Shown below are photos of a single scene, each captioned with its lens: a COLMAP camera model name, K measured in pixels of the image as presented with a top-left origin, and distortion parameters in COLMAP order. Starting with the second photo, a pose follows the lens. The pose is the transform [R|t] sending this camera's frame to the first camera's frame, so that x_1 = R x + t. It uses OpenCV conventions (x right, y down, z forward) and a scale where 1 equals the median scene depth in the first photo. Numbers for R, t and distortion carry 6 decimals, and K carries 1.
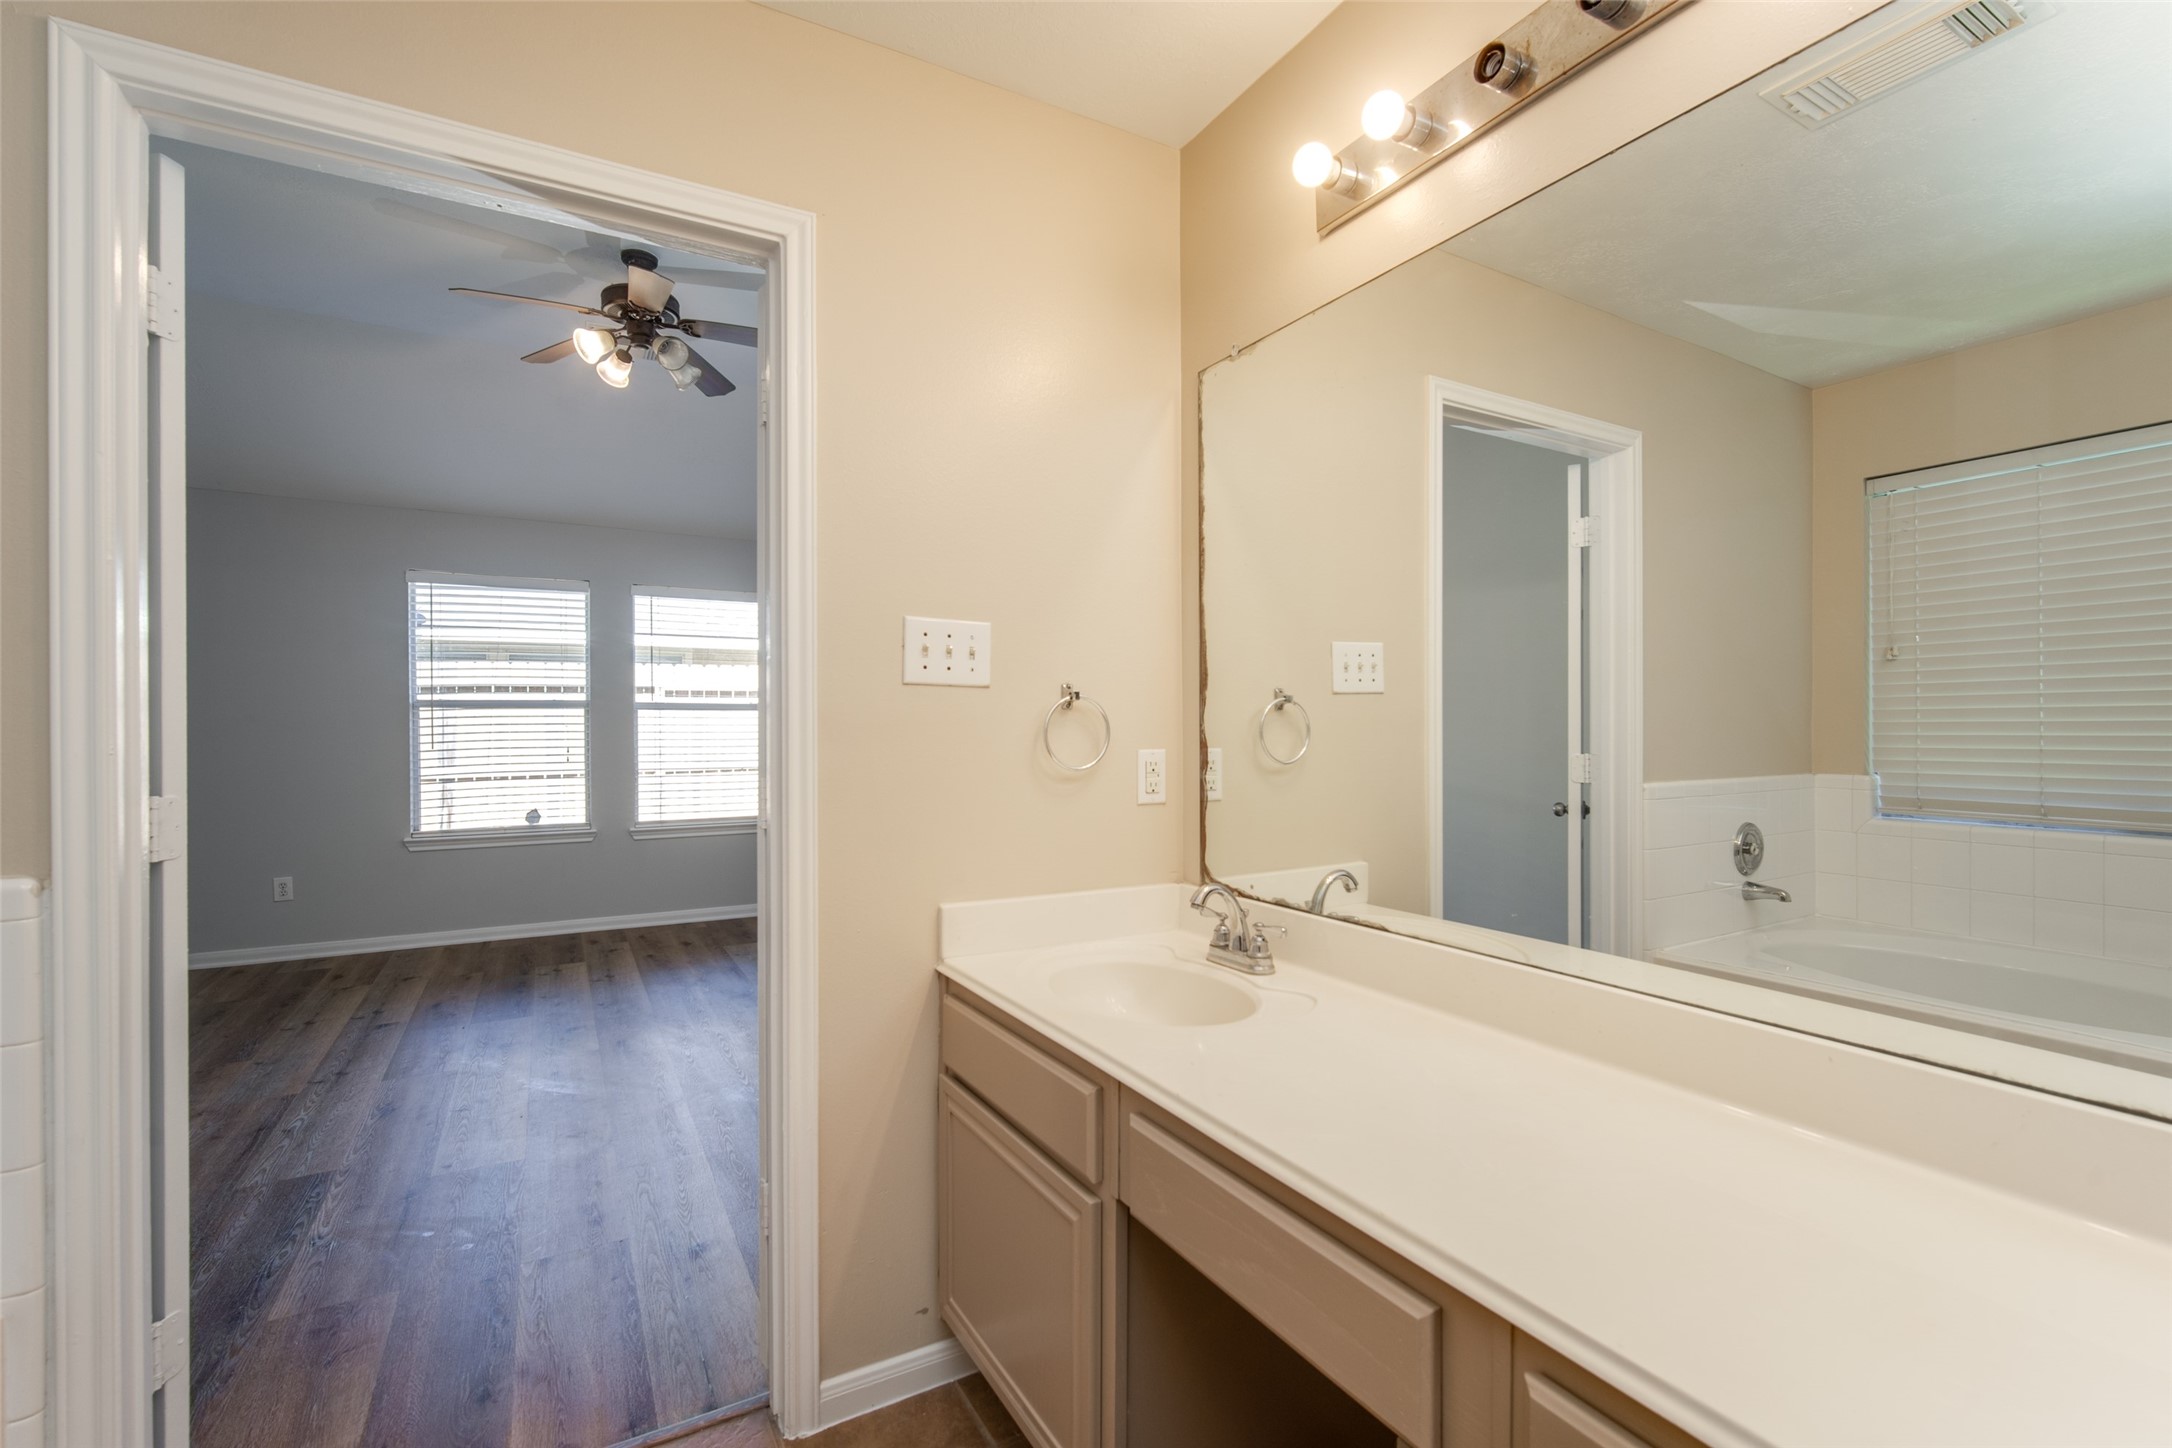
lens RADIAL K [[957.7, 0, 1091.1], [0, 957.7, 724.4], [0, 0, 1]] dist [-0.009848, 0.002616]
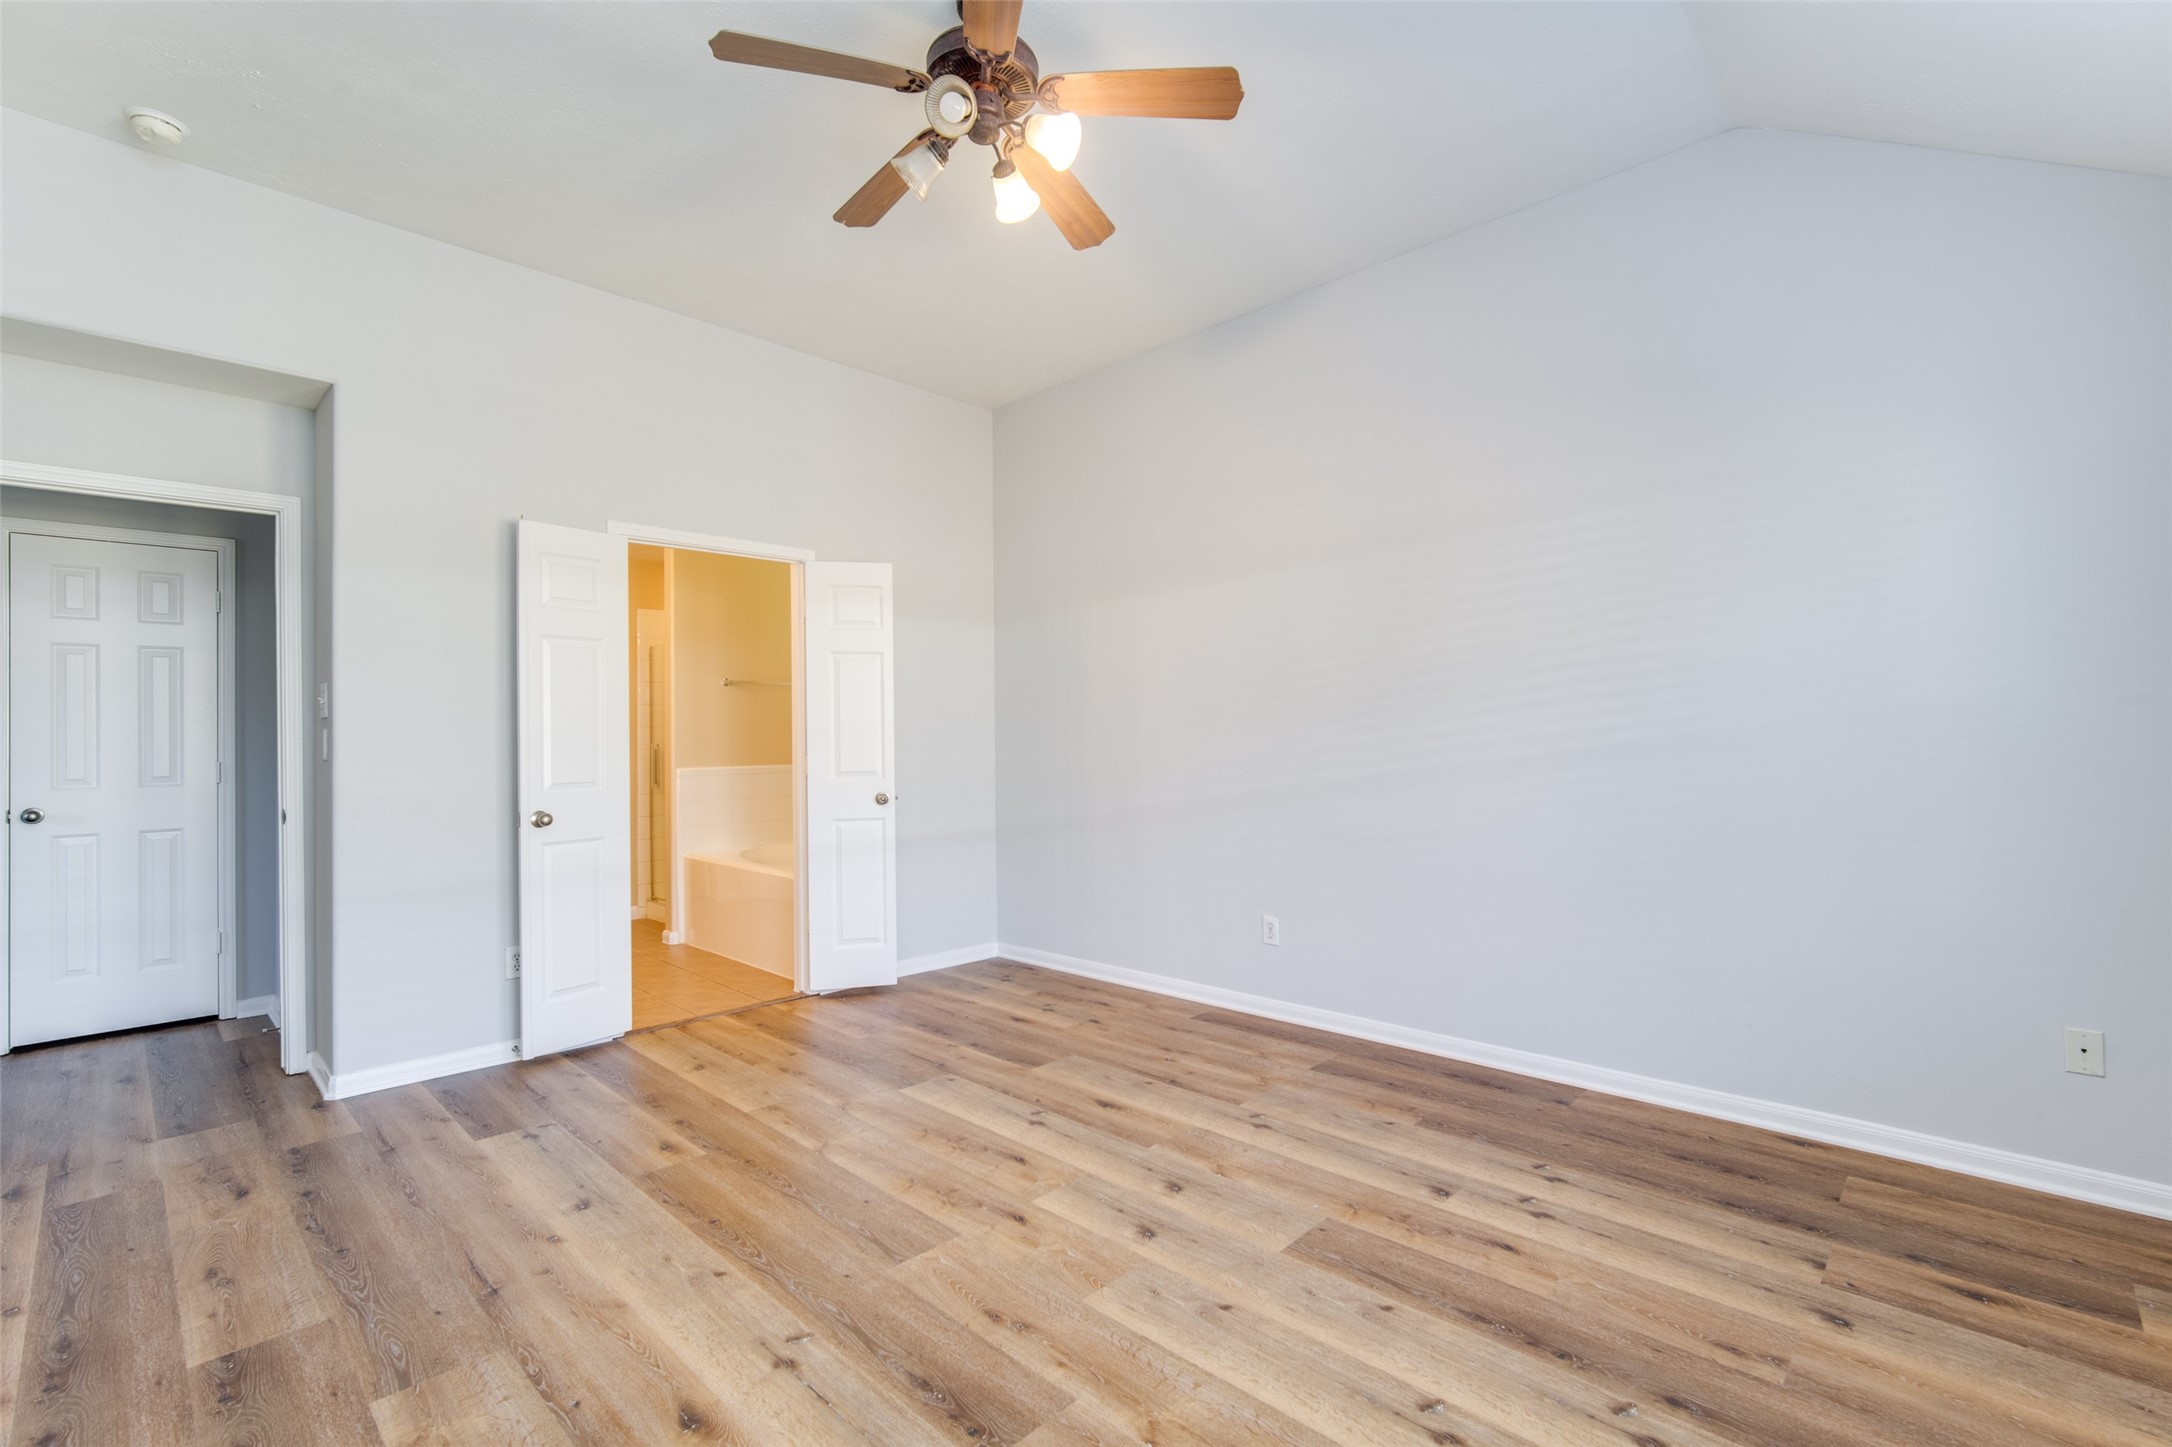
lens RADIAL K [[957.7, 0, 1078.6], [0, 957.7, 733.2], [0, 0, 1]] dist [-0.009848, 0.002616]
pose [[-0.962073, 0.008453, -0.272660, -0.415244], [0.009925, 0.999943, -0.004021, 0.013434], [0.272610, -0.006575, -0.962102, 1.883740]]
